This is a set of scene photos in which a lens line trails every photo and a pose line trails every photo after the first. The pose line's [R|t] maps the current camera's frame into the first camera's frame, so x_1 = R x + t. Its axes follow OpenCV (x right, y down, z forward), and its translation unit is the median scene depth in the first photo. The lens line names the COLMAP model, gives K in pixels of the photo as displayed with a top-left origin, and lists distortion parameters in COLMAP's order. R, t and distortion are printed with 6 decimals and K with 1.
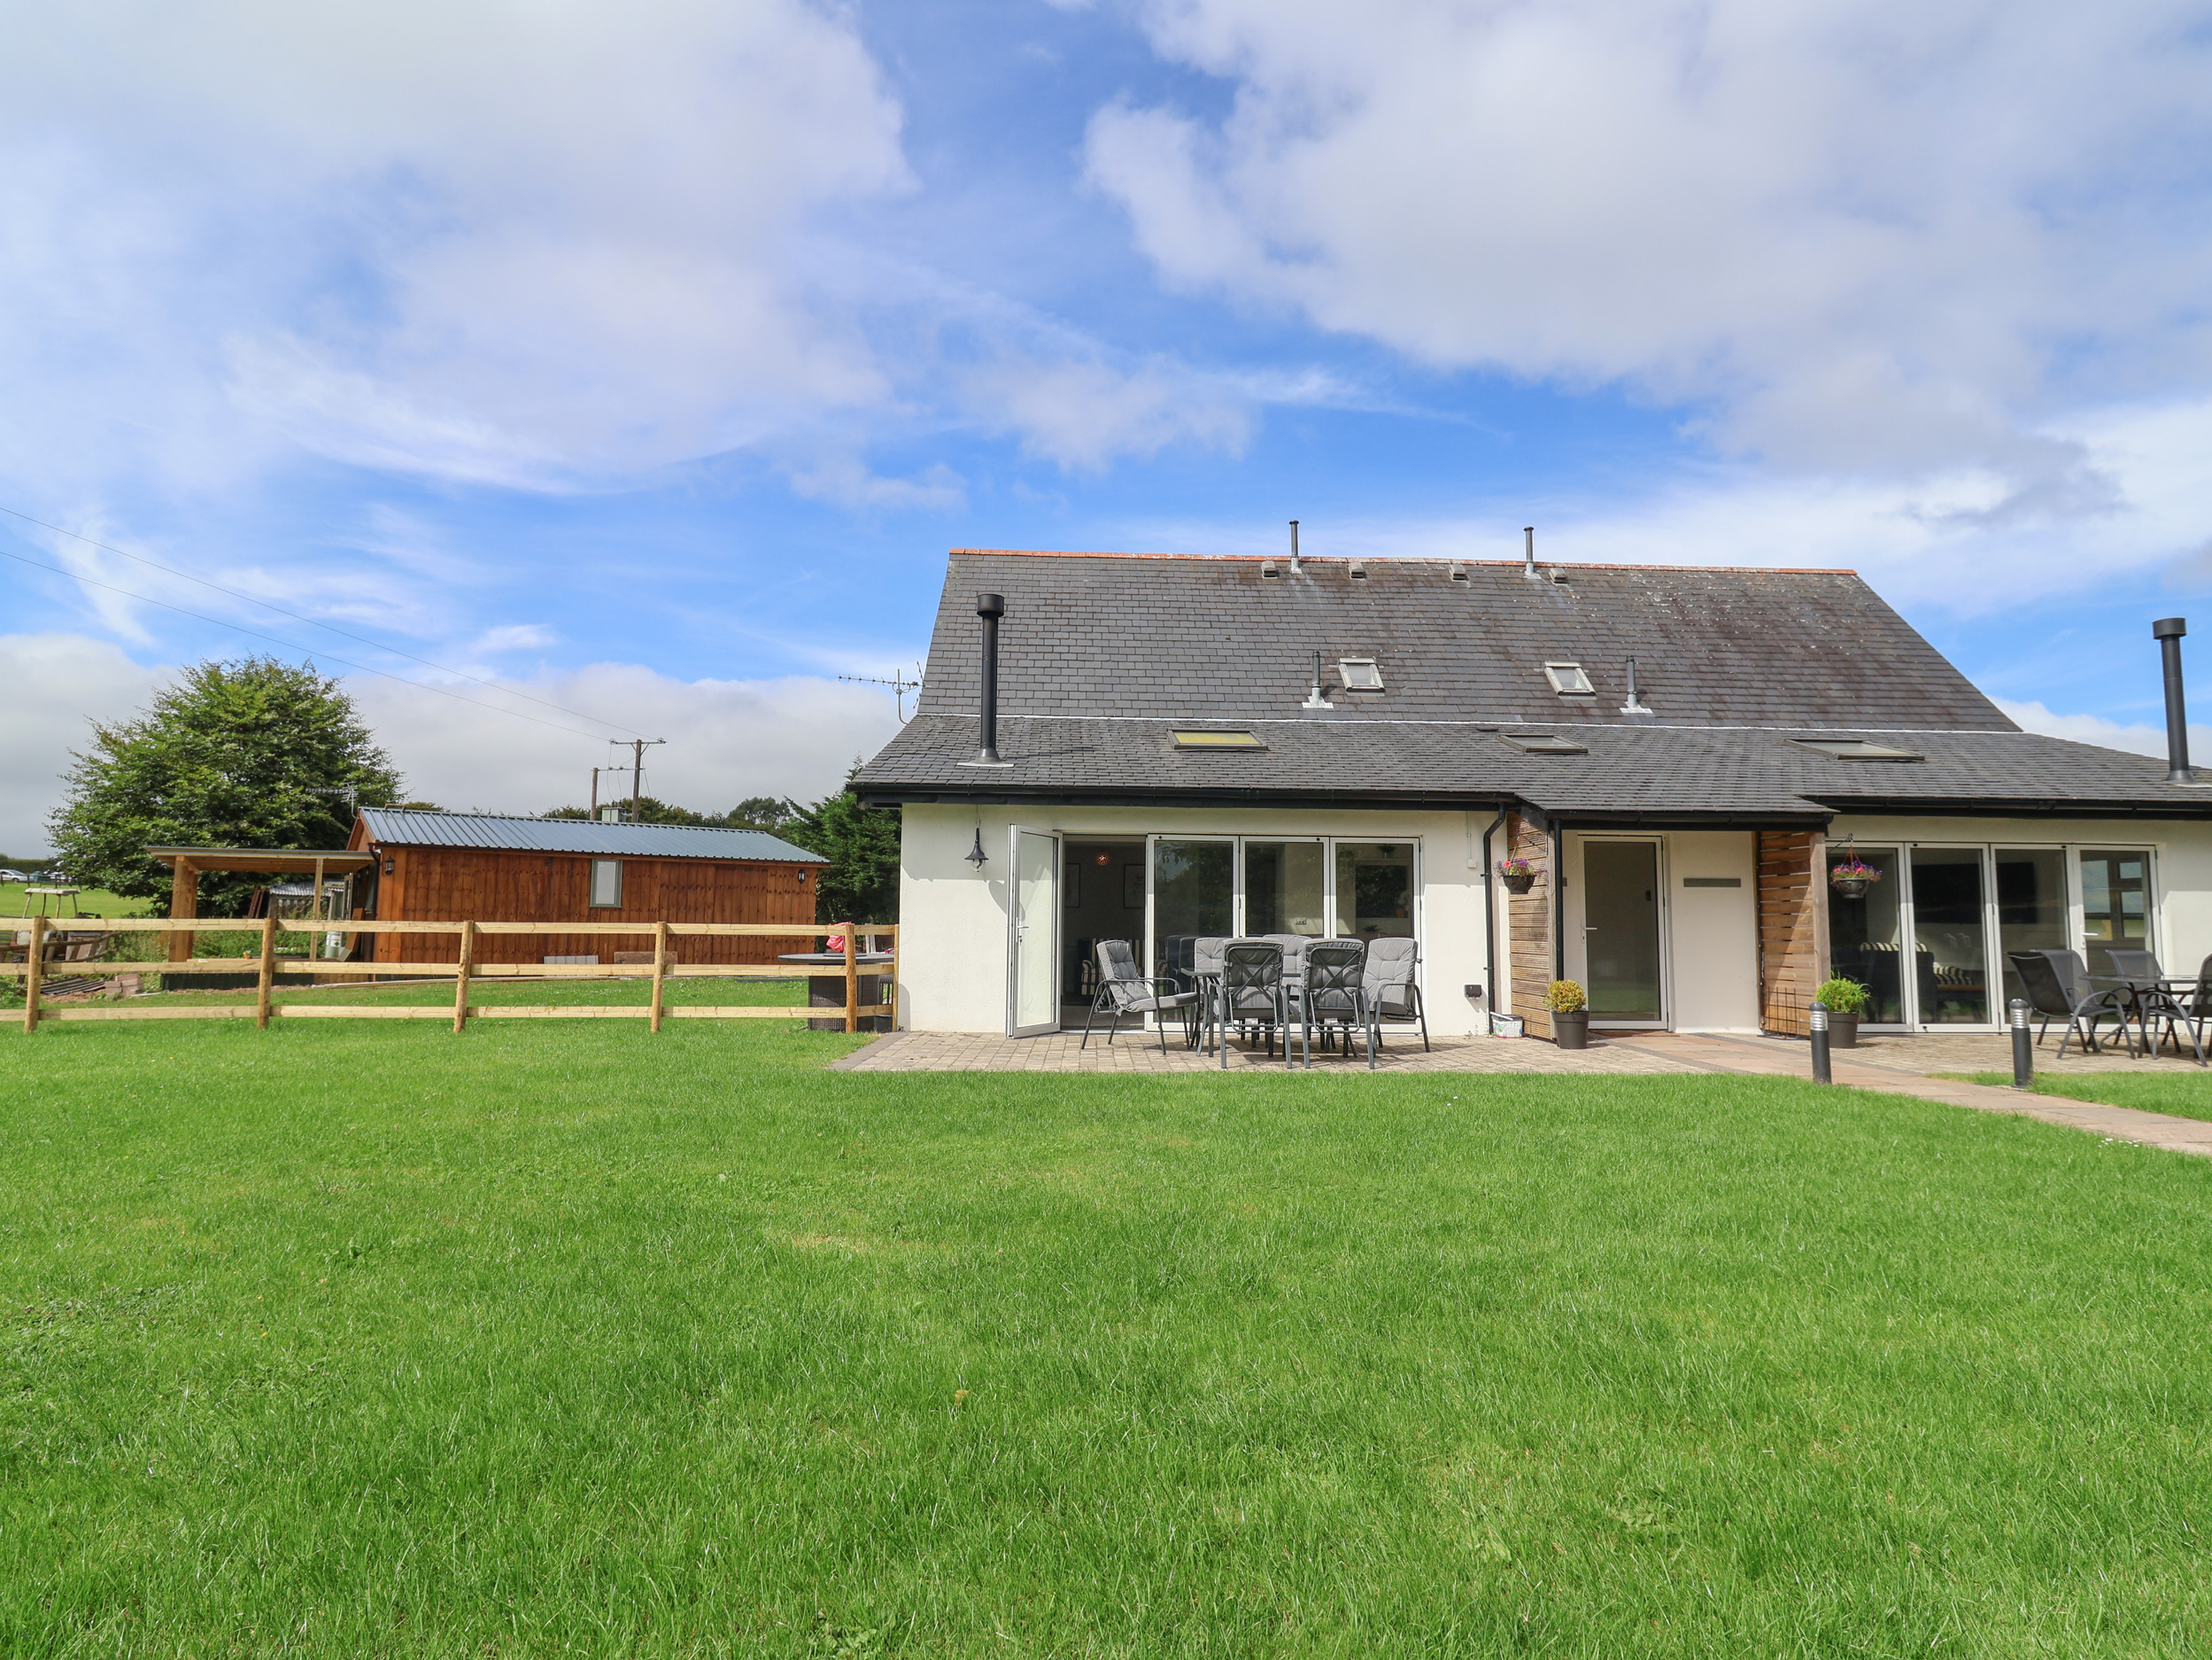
lens RADIAL K [[1155.8, 0, 1132.1], [0, 1155.8, 828.9], [0, 0, 1]] dist [-0.002352, -0.002323]
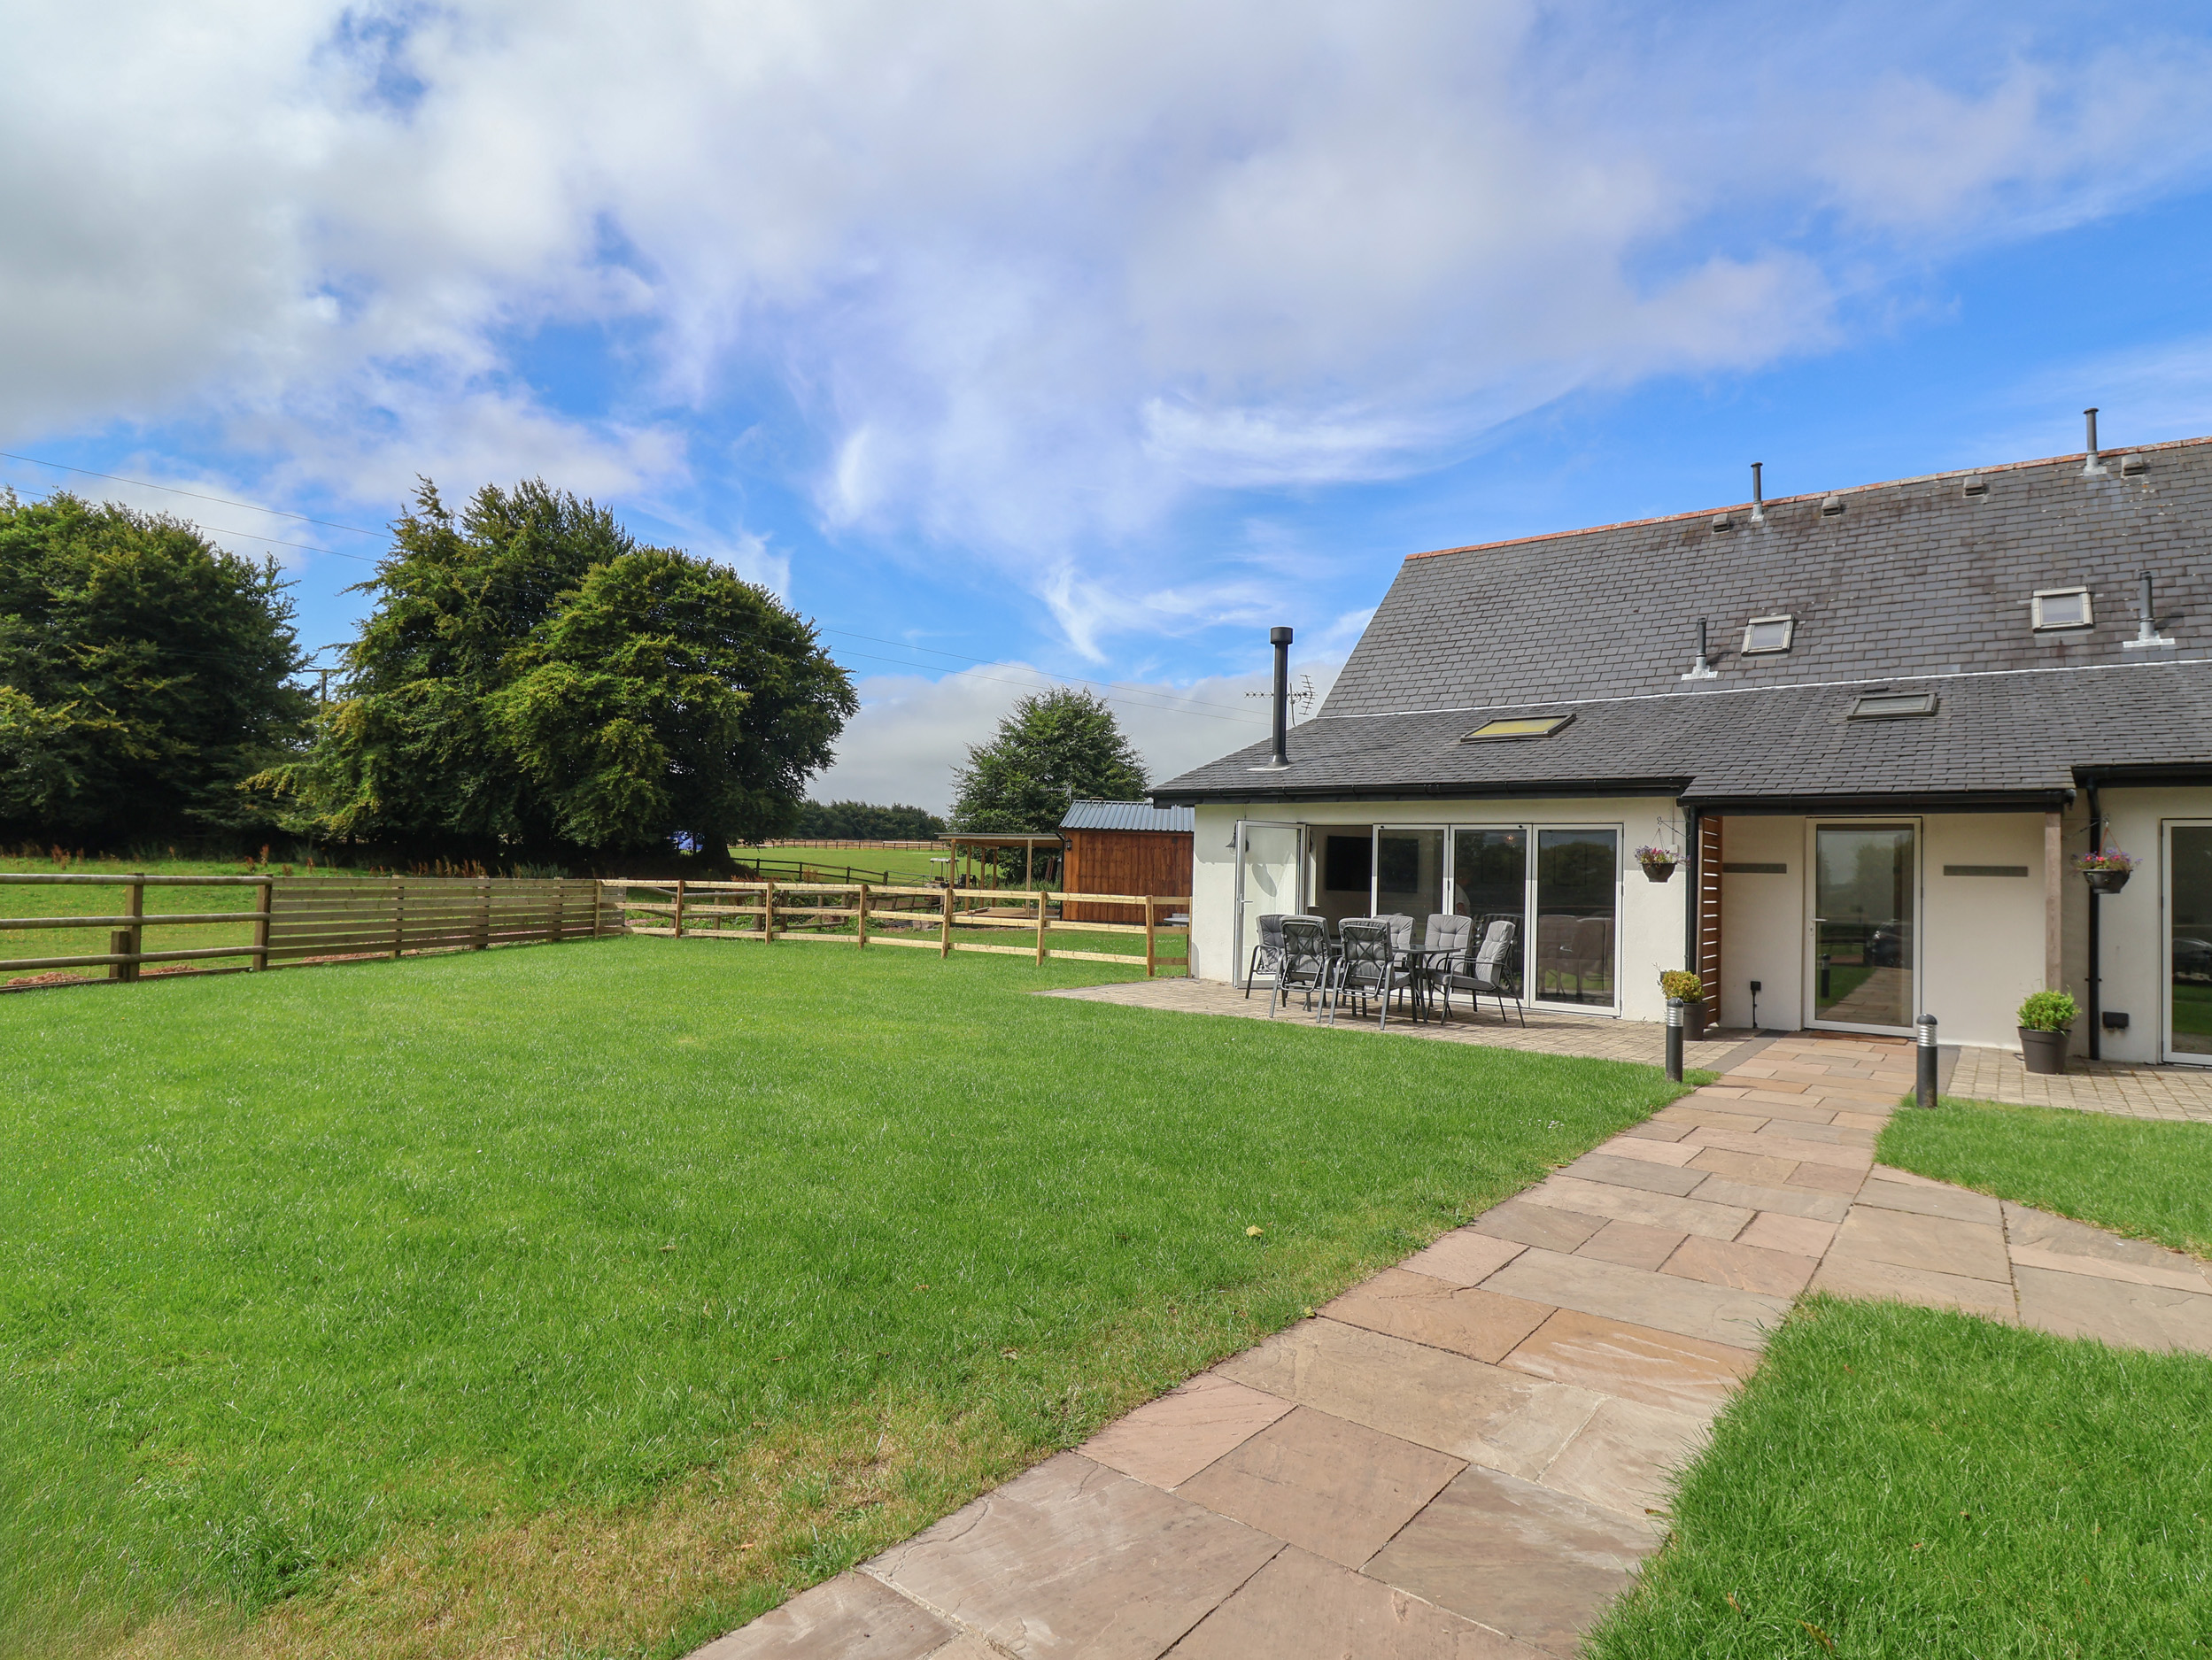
lens RADIAL K [[1171.5, 0, 1106.0], [0, 1171.5, 830.0], [0, 0, 1]] dist [-0.003229, -0.017510]
pose [[0.759248, -0.012700, -0.650678, 0.412007], [0.034052, 0.999215, 0.020230, -0.016542], [0.649910, -0.037517, 0.759084, -0.048710]]
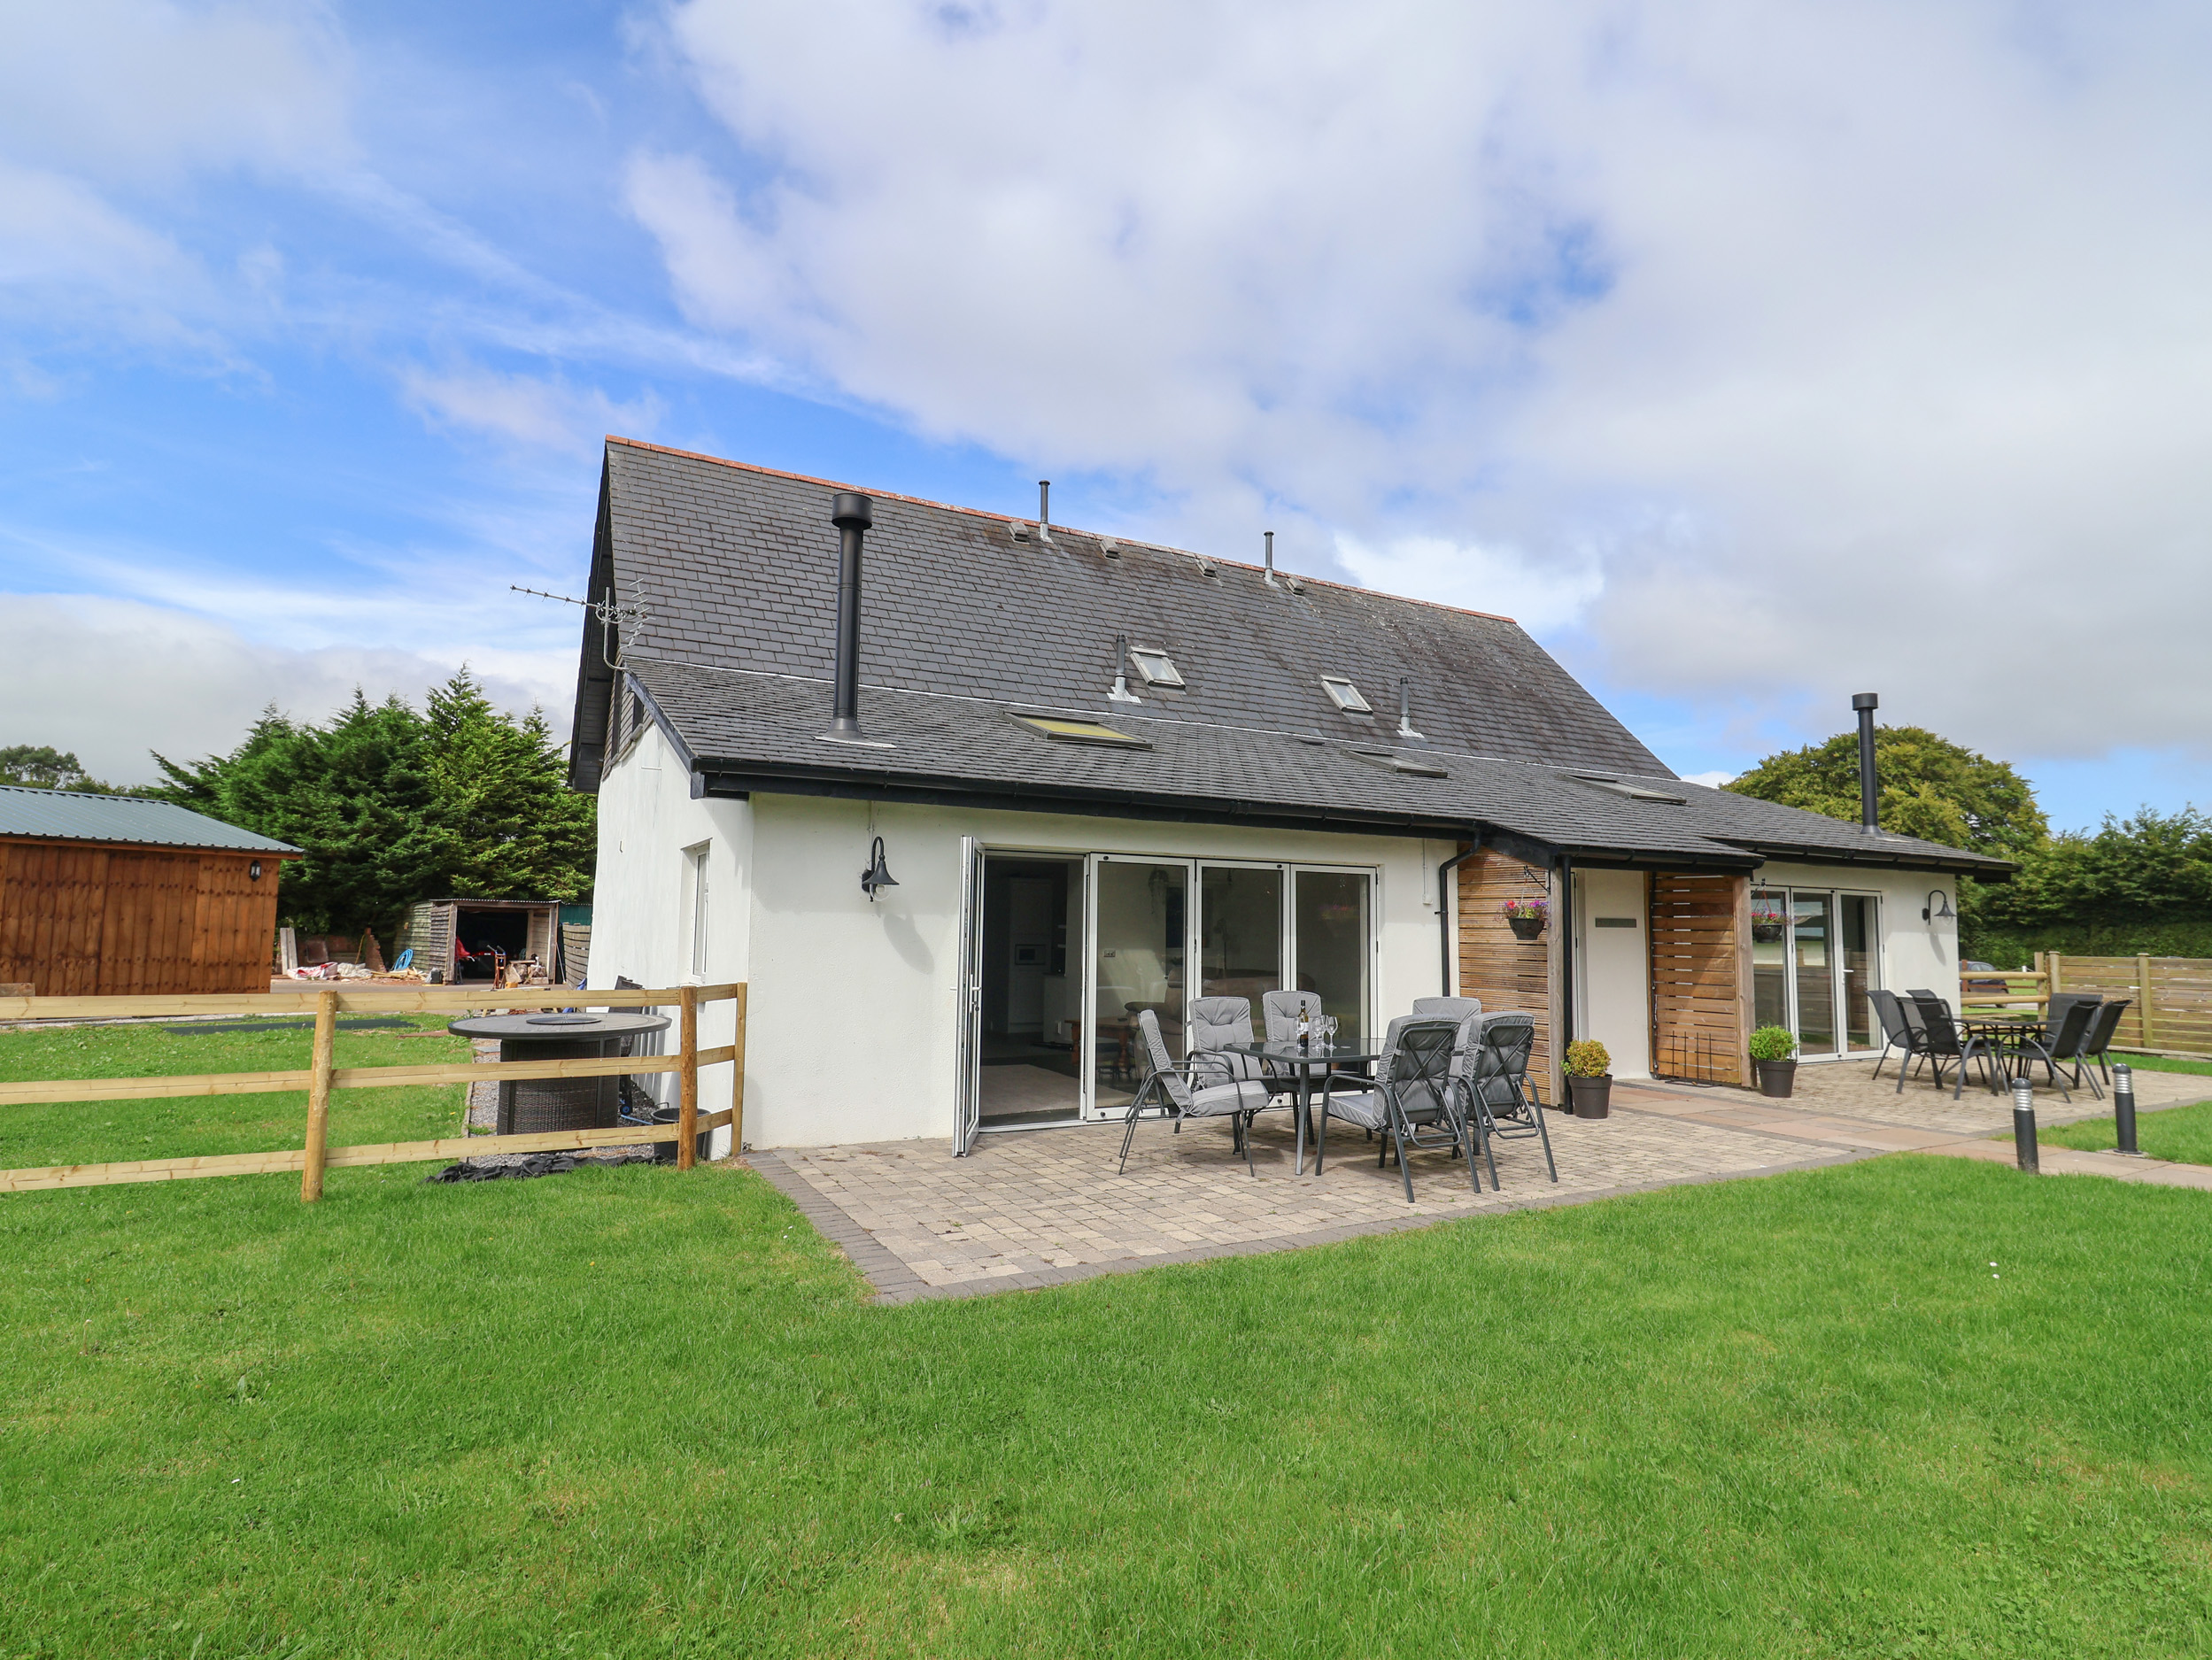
lens RADIAL K [[1155.8, 0, 1132.1], [0, 1155.8, 828.9], [0, 0, 1]] dist [-0.002352, -0.002323]
pose [[0.892688, 0.043163, 0.448603, -0.211222], [-0.044731, 0.998974, -0.007107, -0.004878], [-0.448450, -0.013722, 0.893703, 0.234232]]
